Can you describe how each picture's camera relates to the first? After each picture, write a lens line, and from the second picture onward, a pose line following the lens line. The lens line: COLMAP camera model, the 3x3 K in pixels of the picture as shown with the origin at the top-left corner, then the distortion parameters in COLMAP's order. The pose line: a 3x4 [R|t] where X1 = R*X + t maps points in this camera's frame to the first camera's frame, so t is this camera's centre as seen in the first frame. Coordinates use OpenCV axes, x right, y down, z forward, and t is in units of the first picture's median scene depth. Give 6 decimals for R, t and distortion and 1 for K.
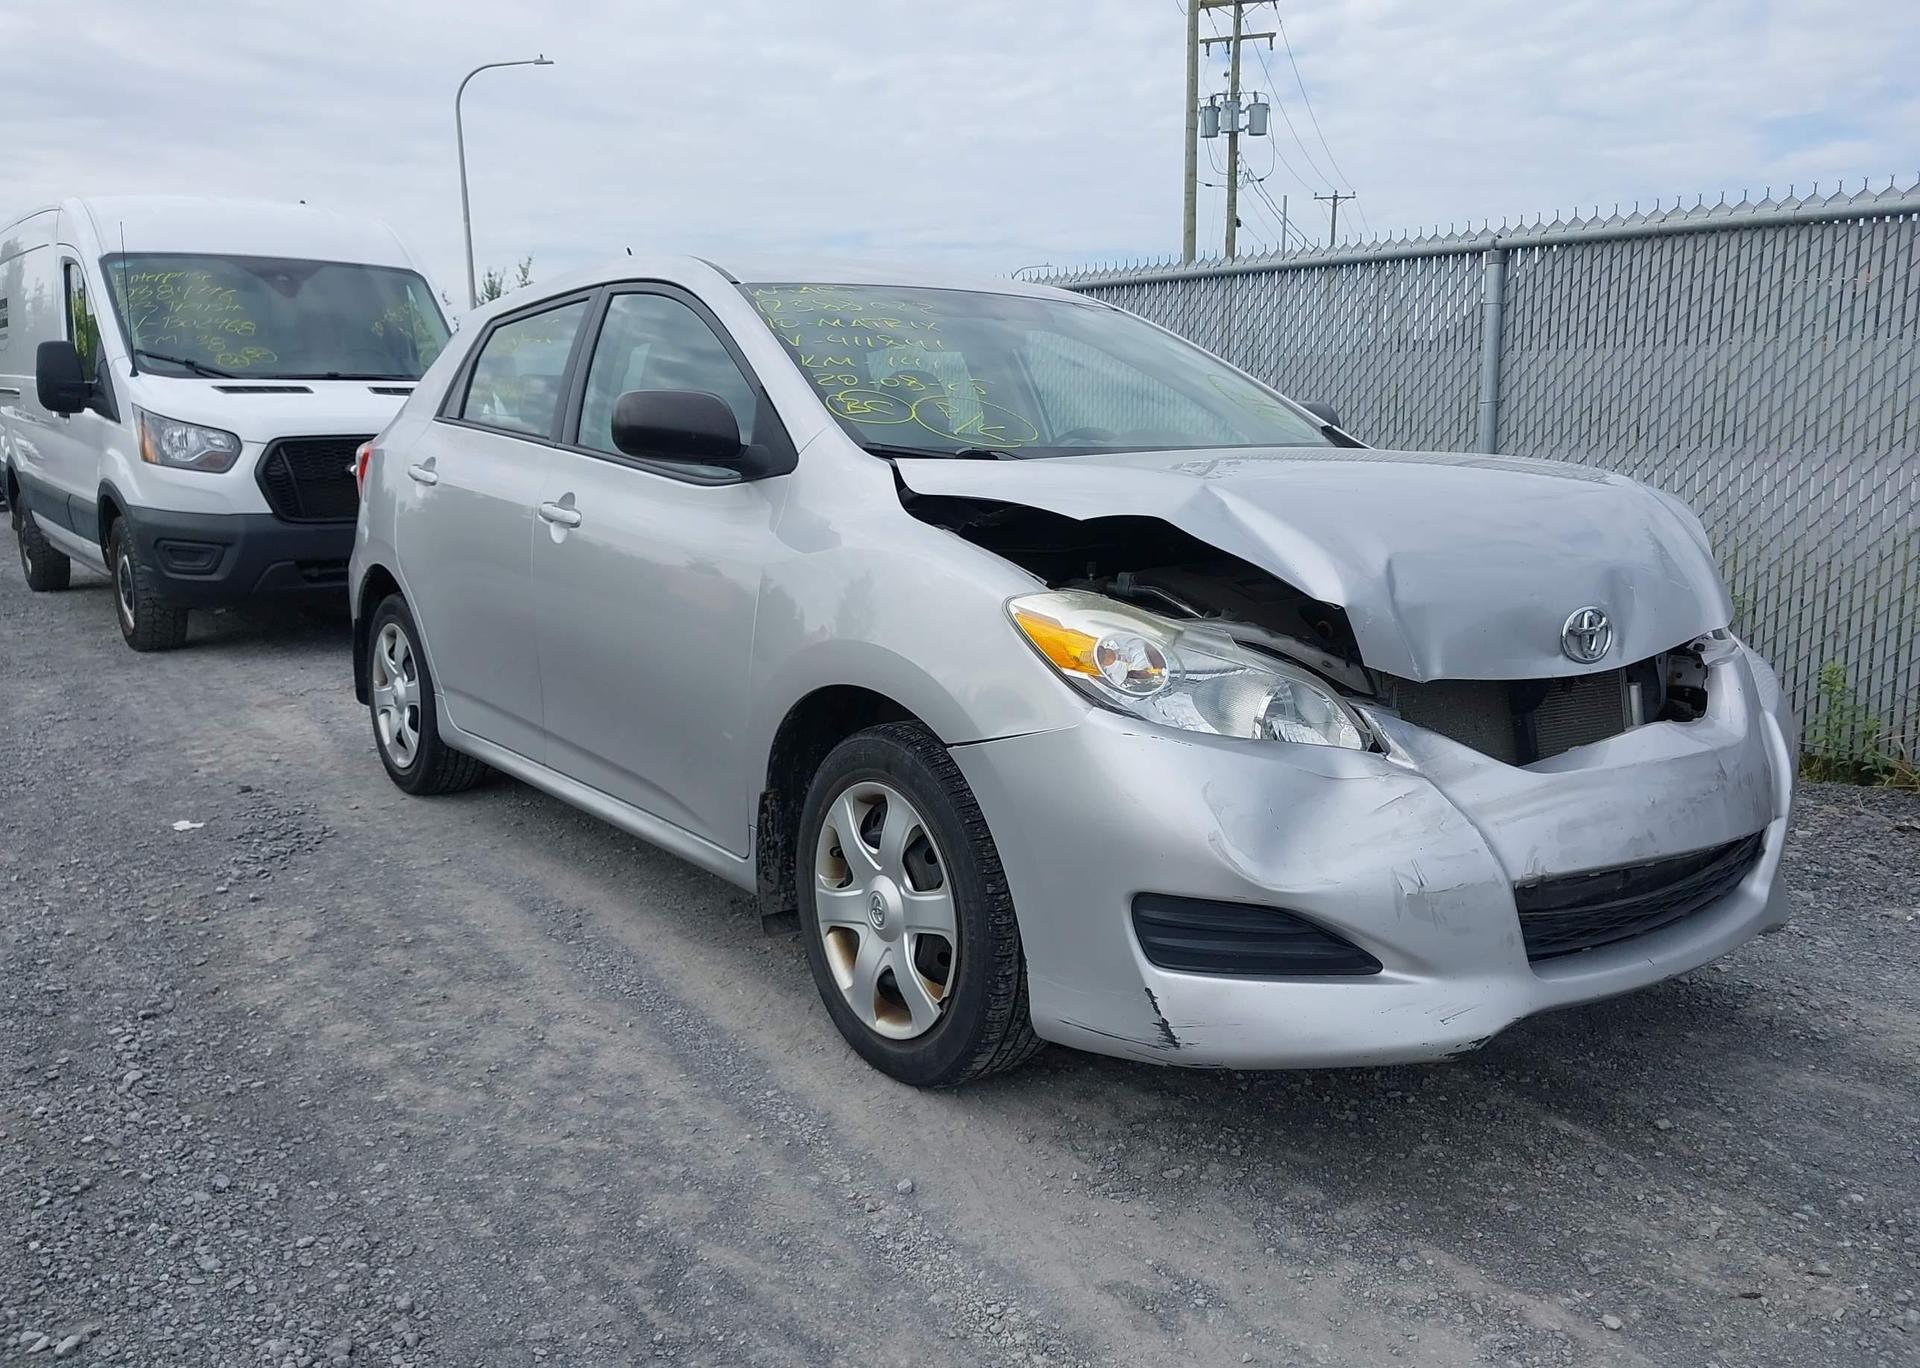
lens RADIAL K [[1506.9, 0, 969.3], [0, 1506.9, 695.3], [0, 0, 1]] dist [0.009129, -0.007291]
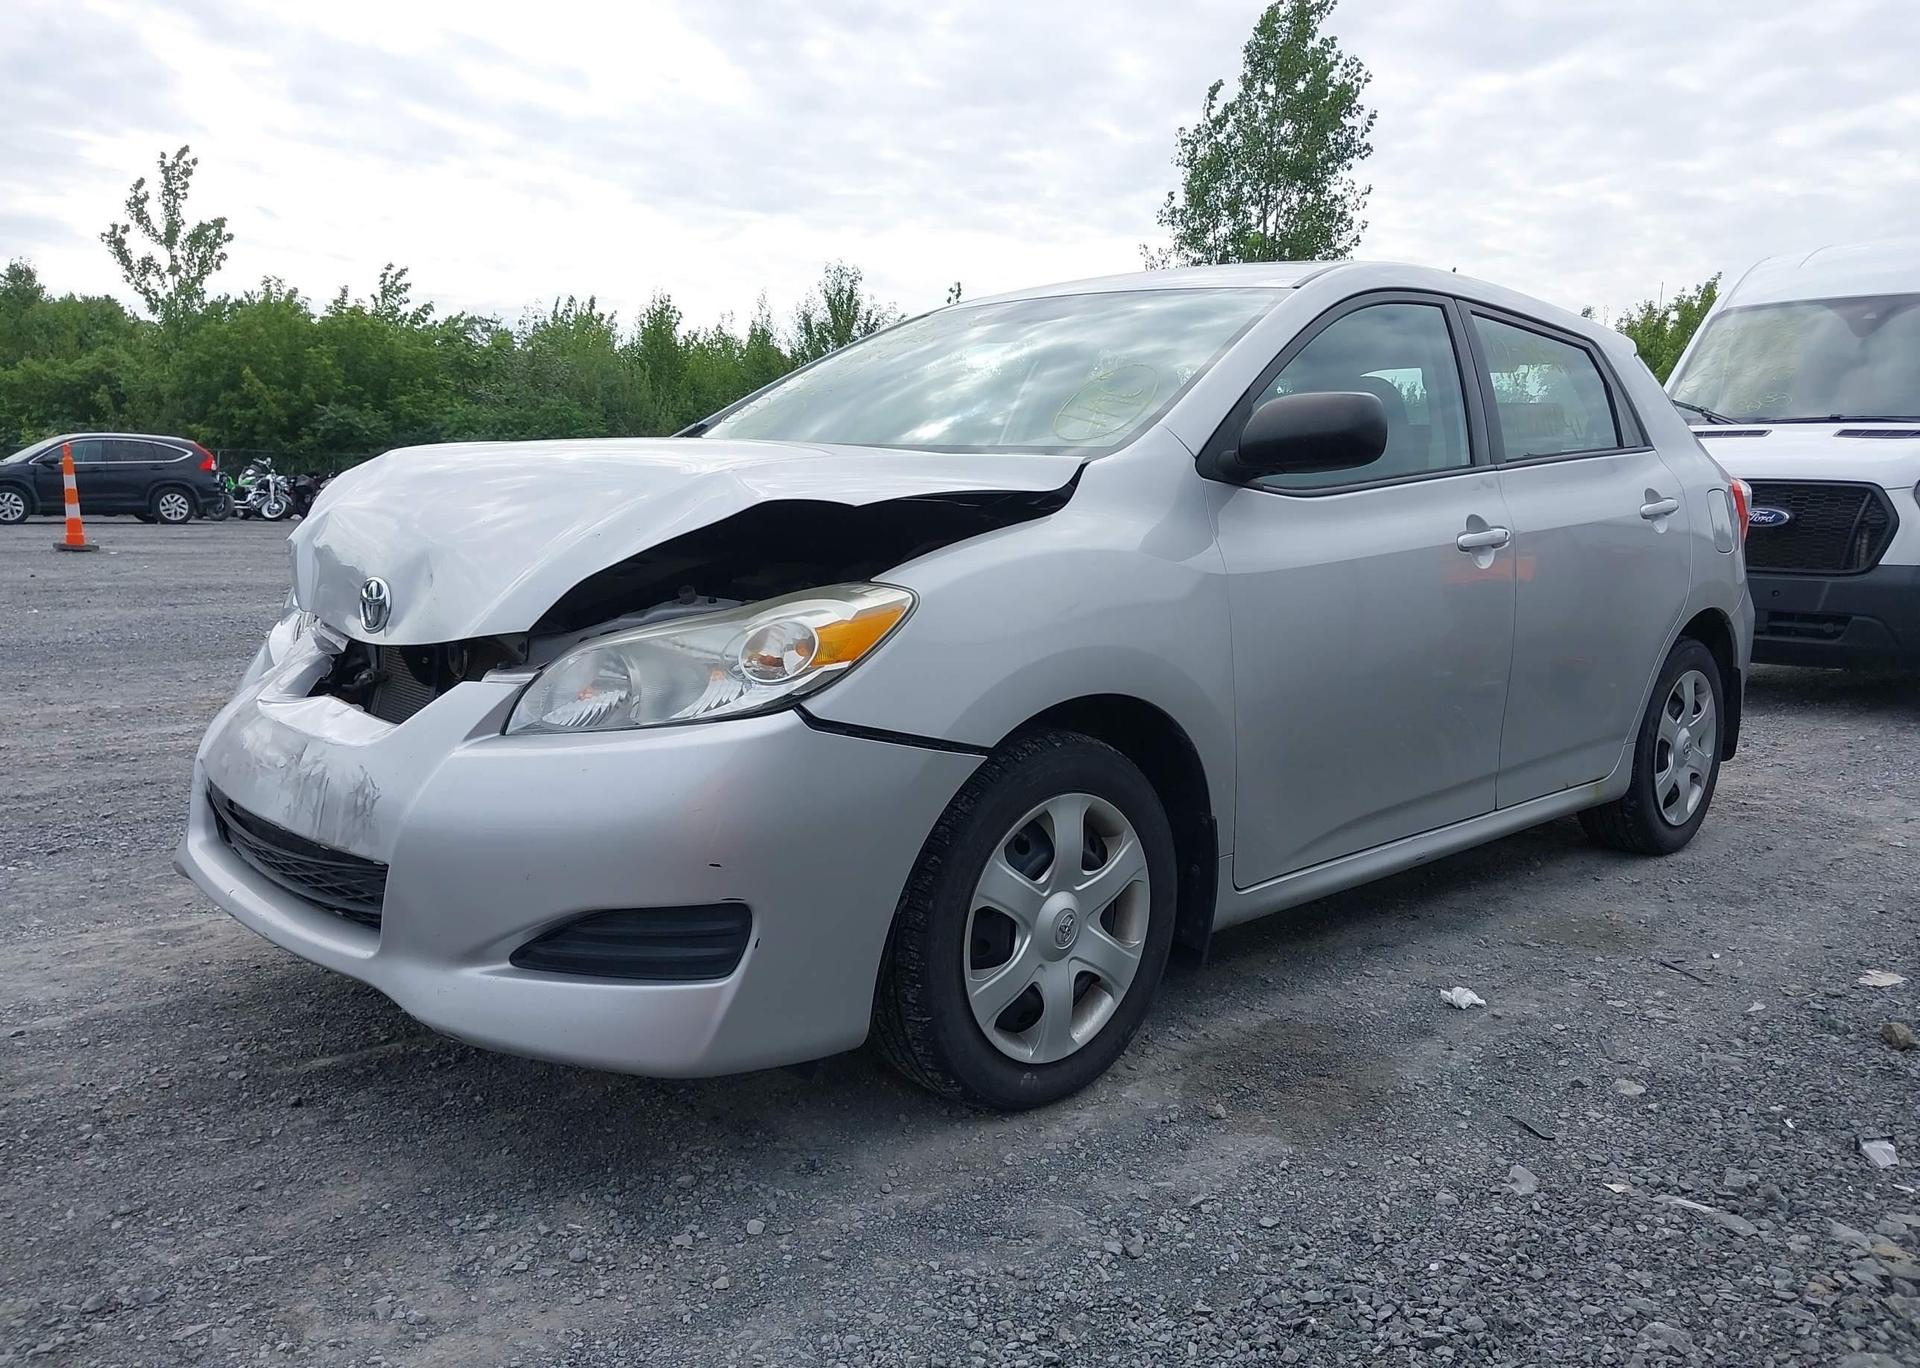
lens RADIAL K [[1506.9, 0, 978.7], [0, 1506.9, 695.0], [0, 0, 1]] dist [0.009129, -0.007291]
pose [[0.138825, 0.148093, -0.979181, 1.359097], [-0.196623, 0.973193, 0.119311, -0.168829], [0.970601, 0.175966, 0.164222, 1.149157]]
